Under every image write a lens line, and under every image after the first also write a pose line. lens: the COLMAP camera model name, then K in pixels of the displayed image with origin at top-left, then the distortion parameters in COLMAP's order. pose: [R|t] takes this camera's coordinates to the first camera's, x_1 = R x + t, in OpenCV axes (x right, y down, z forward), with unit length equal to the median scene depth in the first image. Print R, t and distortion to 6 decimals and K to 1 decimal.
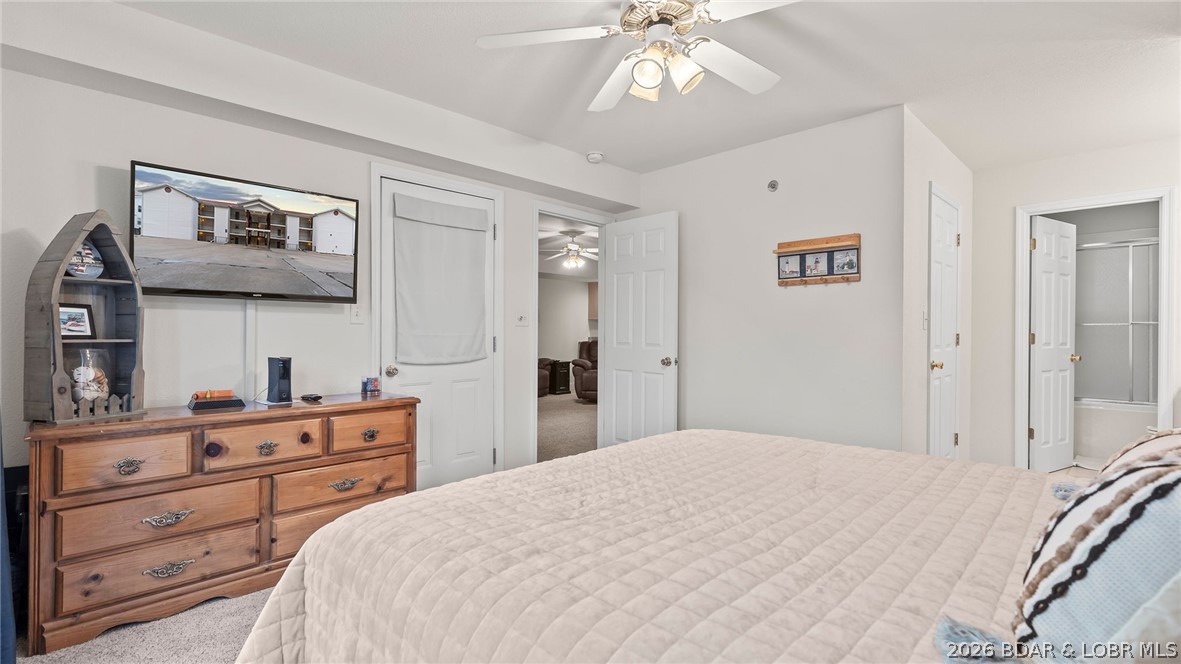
lens RADIAL K [[534.2, 0, 592.9], [0, 534.2, 329.9], [0, 0, 1]] dist [-0.002039, 0.000513]
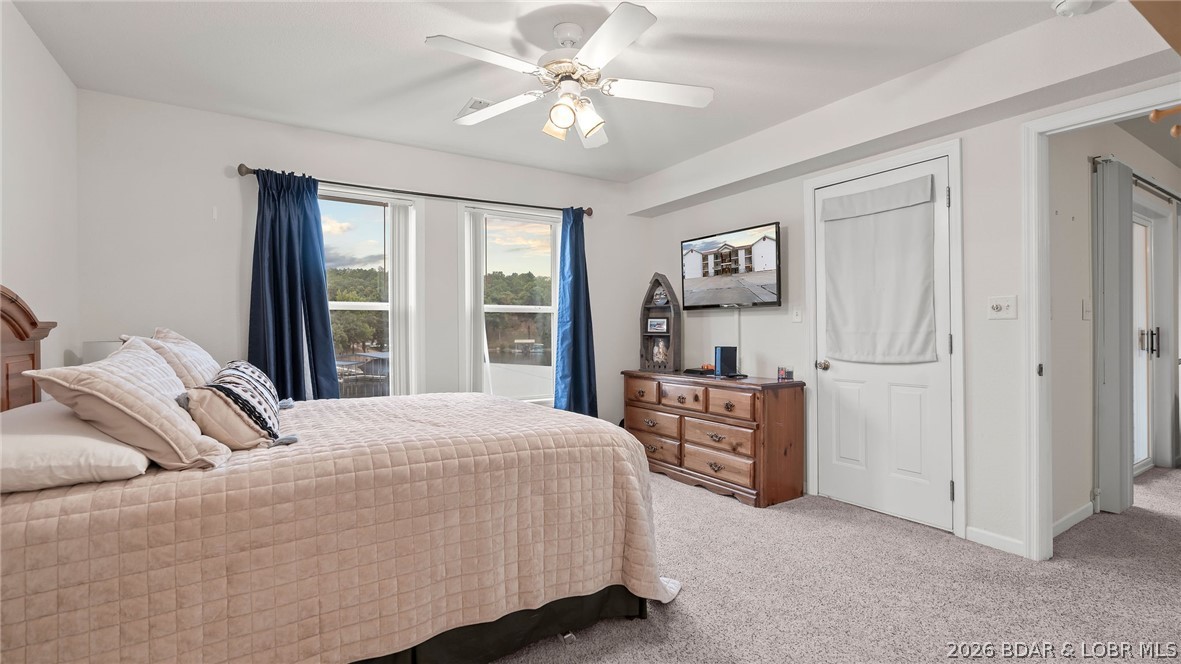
lens RADIAL K [[534.2, 0, 592.9], [0, 534.2, 329.9], [0, 0, 1]] dist [-0.002039, 0.000513]
pose [[-0.164421, 0.003618, -0.986384, 0.982565], [0.006217, 0.999977, 0.002631, -0.002948], [0.986371, -0.005699, -0.164440, 0.897105]]
